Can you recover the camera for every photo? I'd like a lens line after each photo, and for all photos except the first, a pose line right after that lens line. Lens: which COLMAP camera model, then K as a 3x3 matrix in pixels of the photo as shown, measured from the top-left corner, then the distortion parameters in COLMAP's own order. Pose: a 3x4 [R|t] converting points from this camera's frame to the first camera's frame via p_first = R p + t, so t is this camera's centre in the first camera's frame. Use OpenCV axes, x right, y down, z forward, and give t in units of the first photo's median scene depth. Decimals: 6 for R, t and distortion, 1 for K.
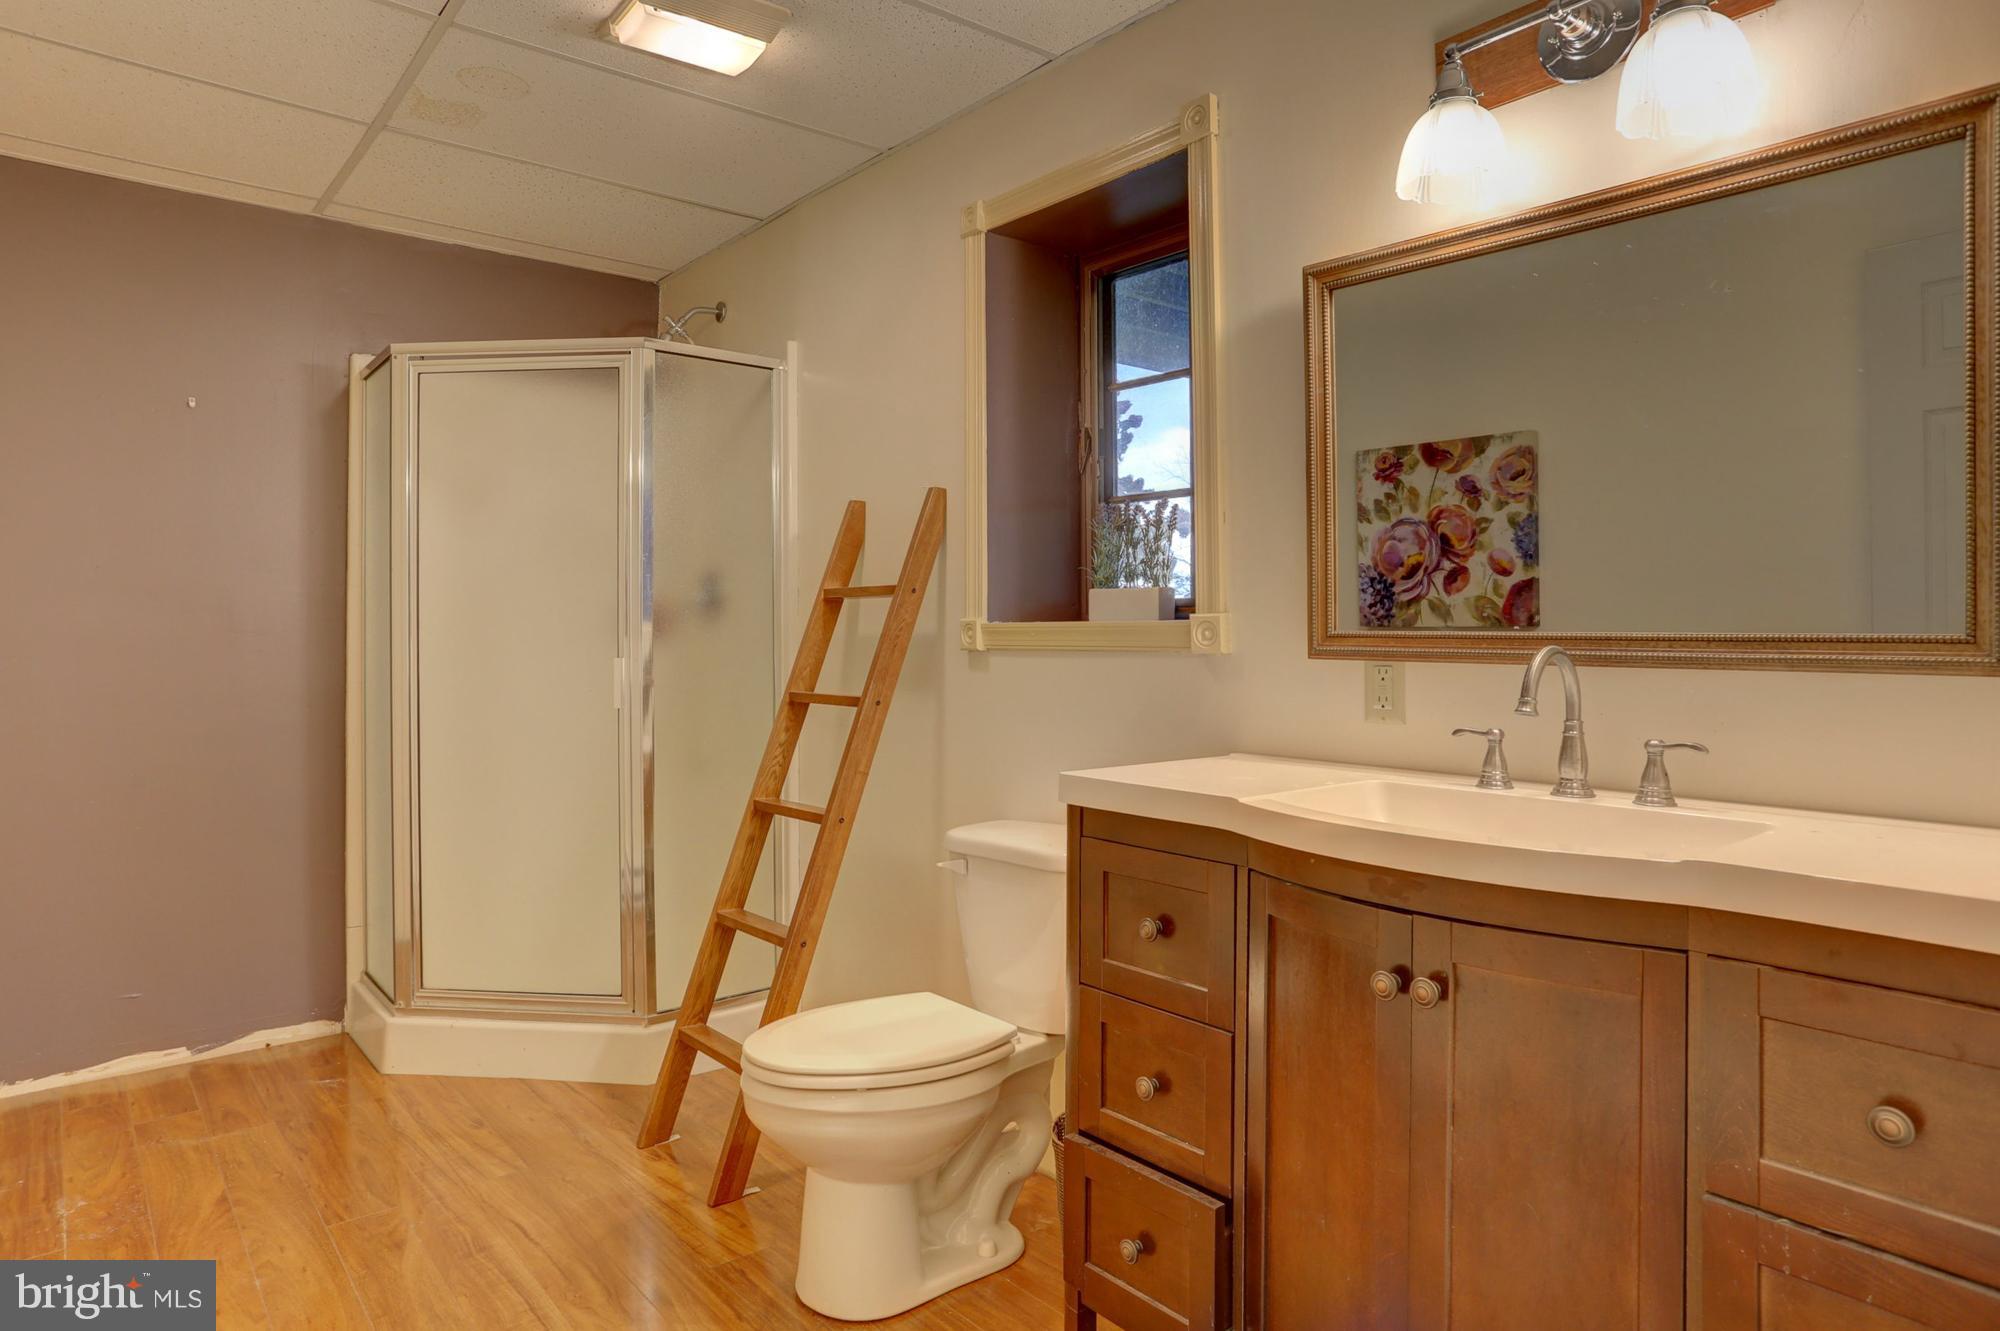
lens RADIAL K [[1191.2, 0, 999.3], [0, 1191.2, 659.8], [0, 0, 1]] dist [0.002446, 0.001821]
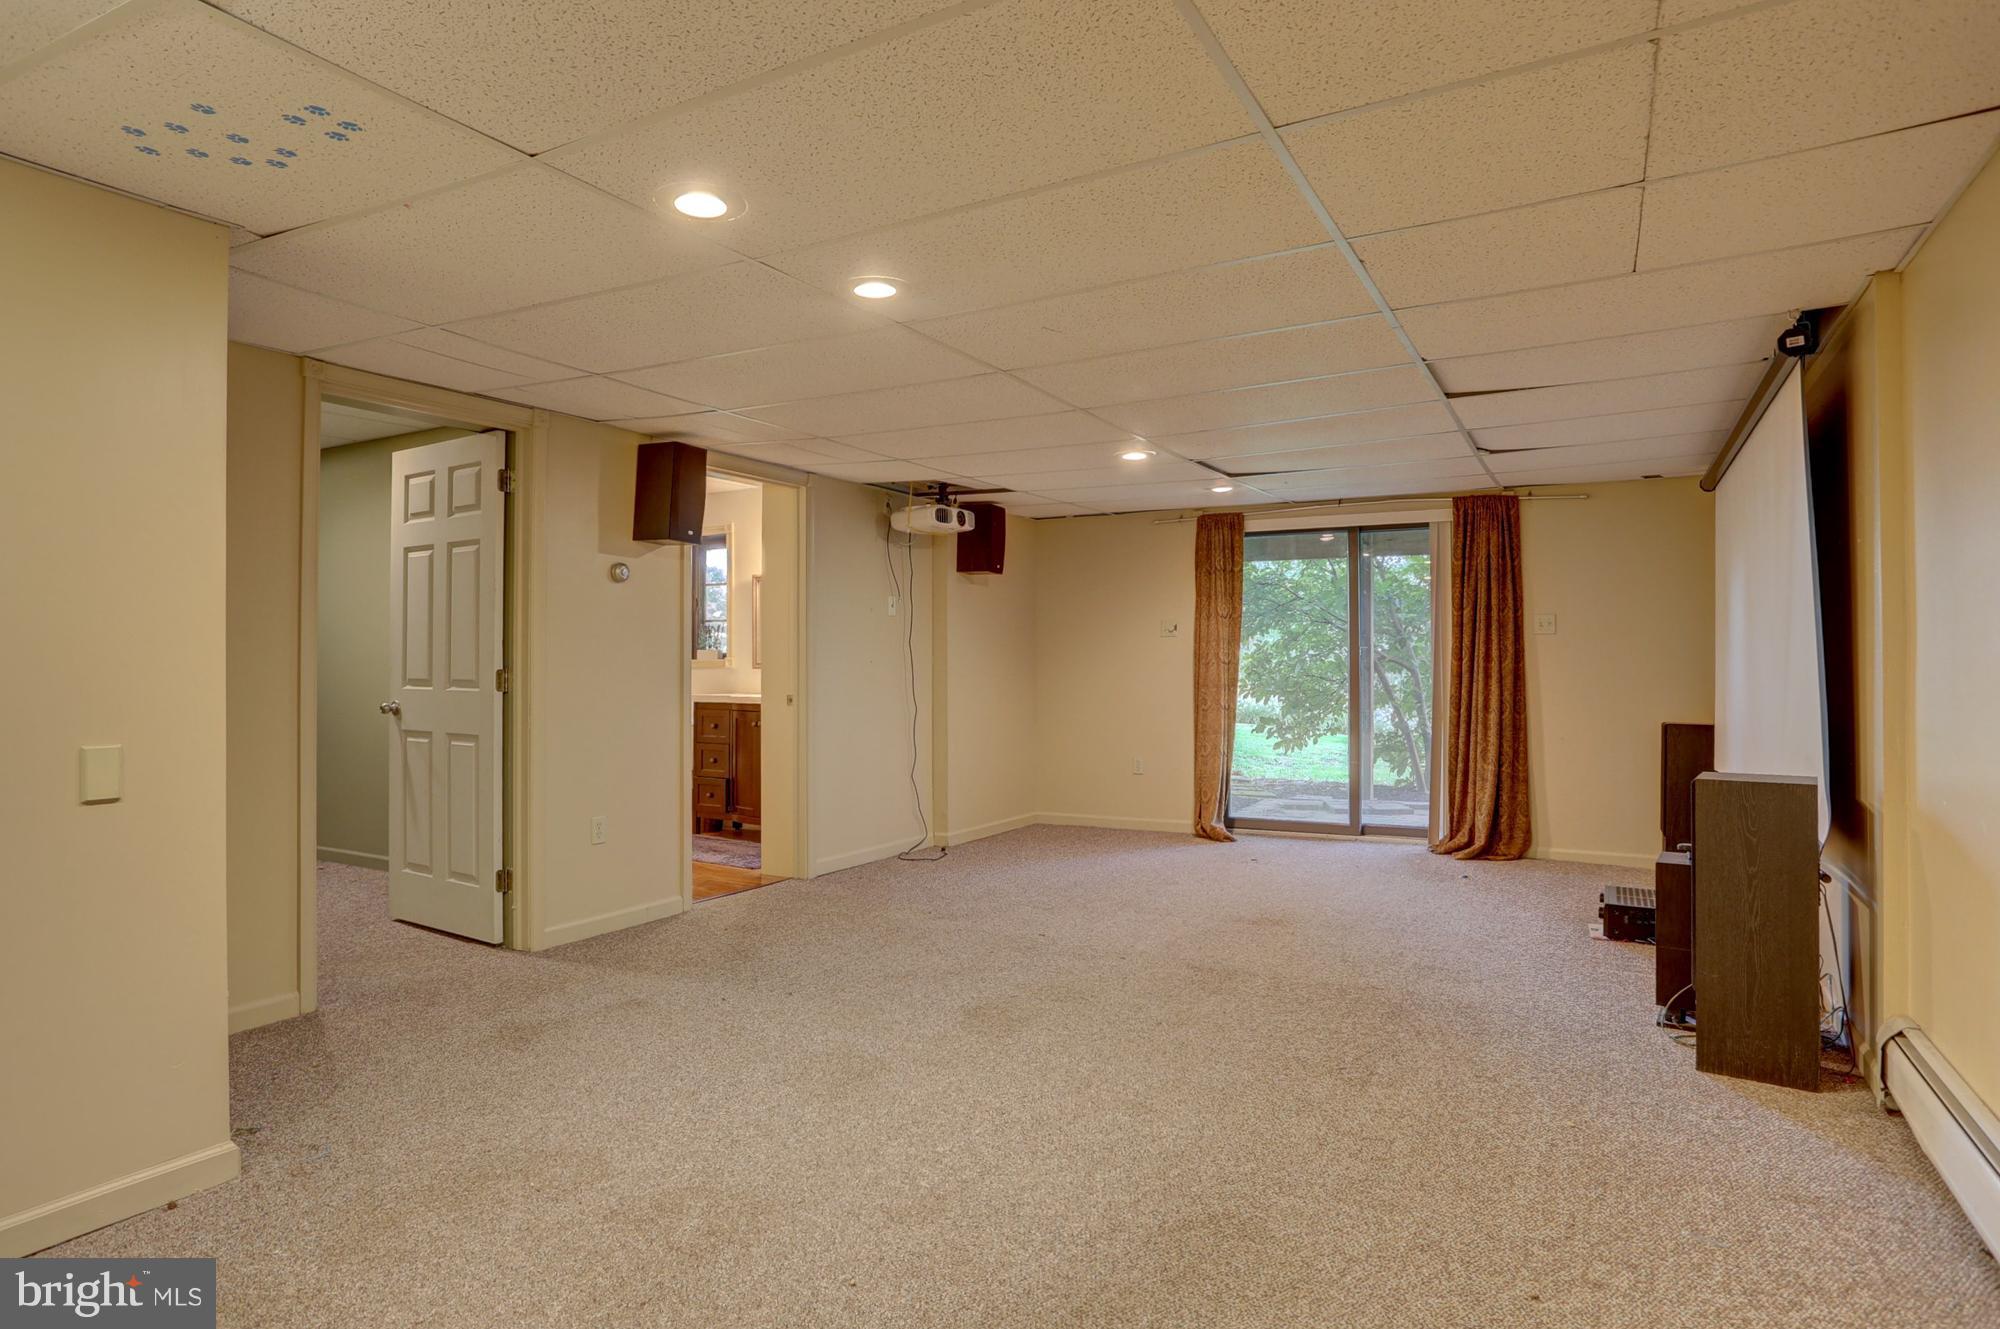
lens RADIAL K [[1050.1, 0, 998.0], [0, 1050.1, 658.2], [0, 0, 1]] dist [-0.000326, 0.000093]
pose [[0.933898, 0.003517, 0.357522, -0.224124], [0.001193, 0.999915, -0.012953, 0.008346], [-0.357537, 0.012523, 0.933815, -2.428719]]
